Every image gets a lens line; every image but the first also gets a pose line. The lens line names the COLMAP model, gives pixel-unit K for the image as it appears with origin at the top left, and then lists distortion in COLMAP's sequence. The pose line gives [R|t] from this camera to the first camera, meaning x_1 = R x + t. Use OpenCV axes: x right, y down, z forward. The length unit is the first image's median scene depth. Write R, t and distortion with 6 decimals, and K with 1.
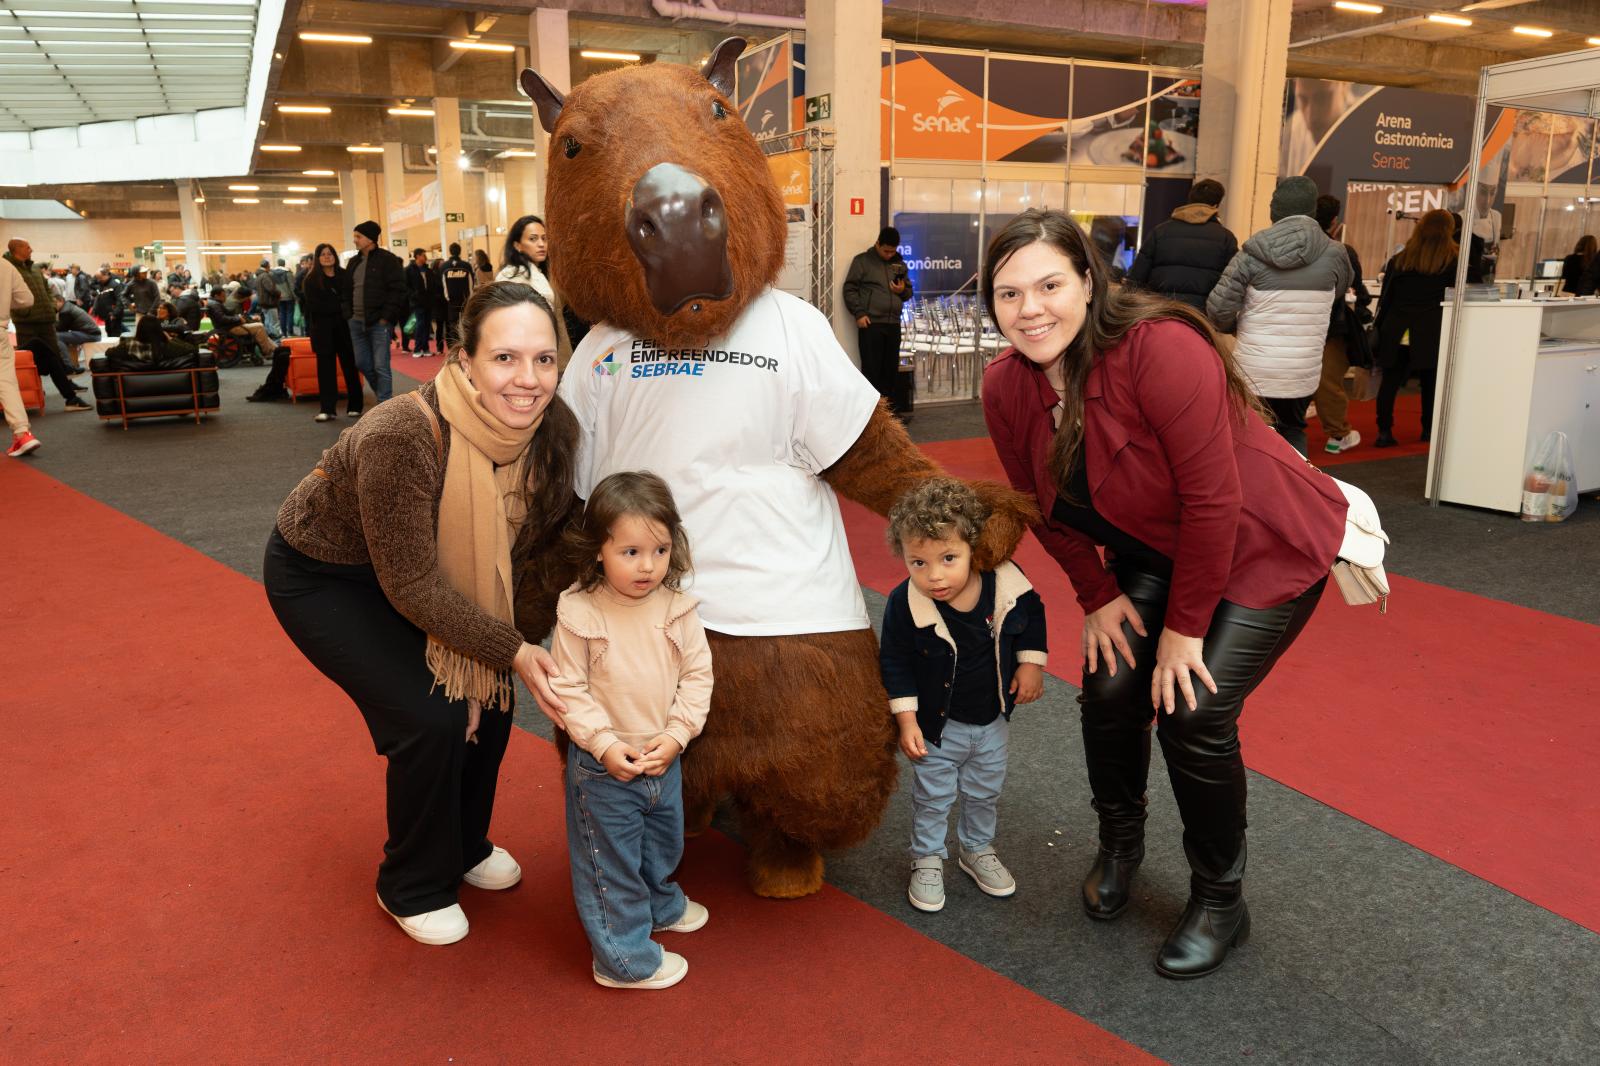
lens RADIAL K [[1013.2, 0, 737.9], [0, 1013.2, 479.3], [0, 0, 1]] dist [-0.003360, 0.002355]
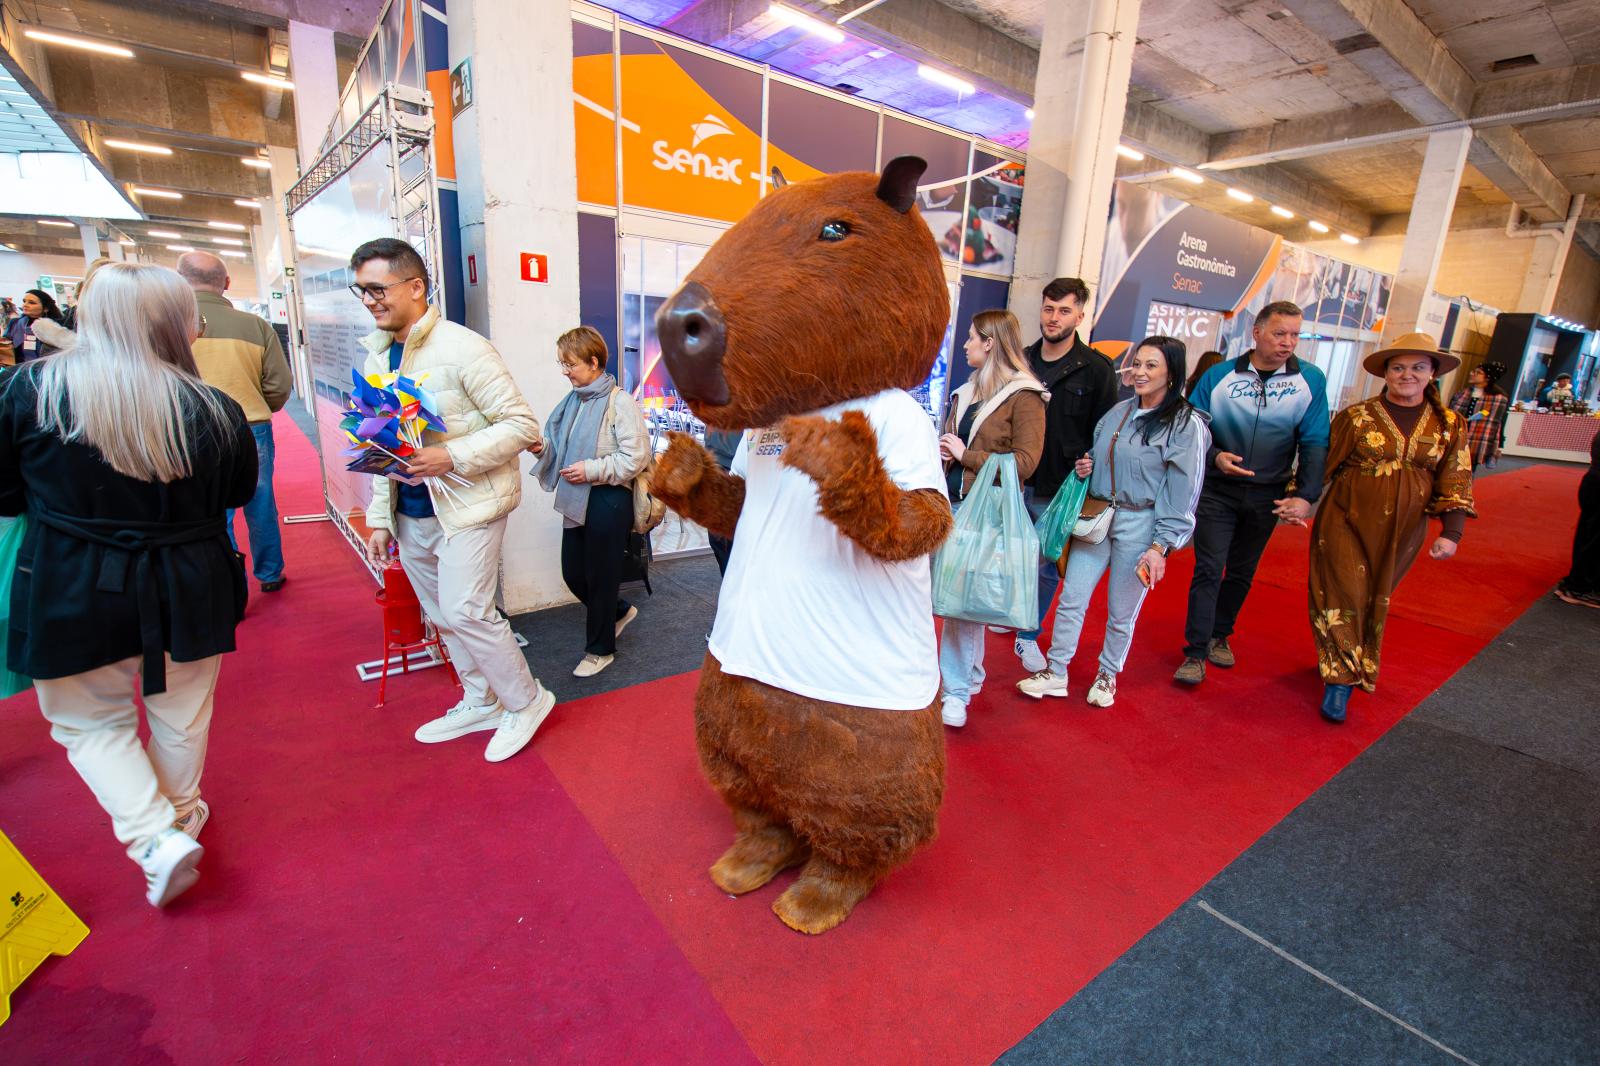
lens RADIAL K [[716.8, 0, 799.1], [0, 716.8, 535.7], [0, 0, 1]] dist [0.008627, -0.001311]
pose [[0.978503, 0.013563, 0.205785, 0.131173], [-0.024607, 0.998385, 0.051204, -0.094372], [-0.204758, -0.055167, 0.977257, 0.376304]]
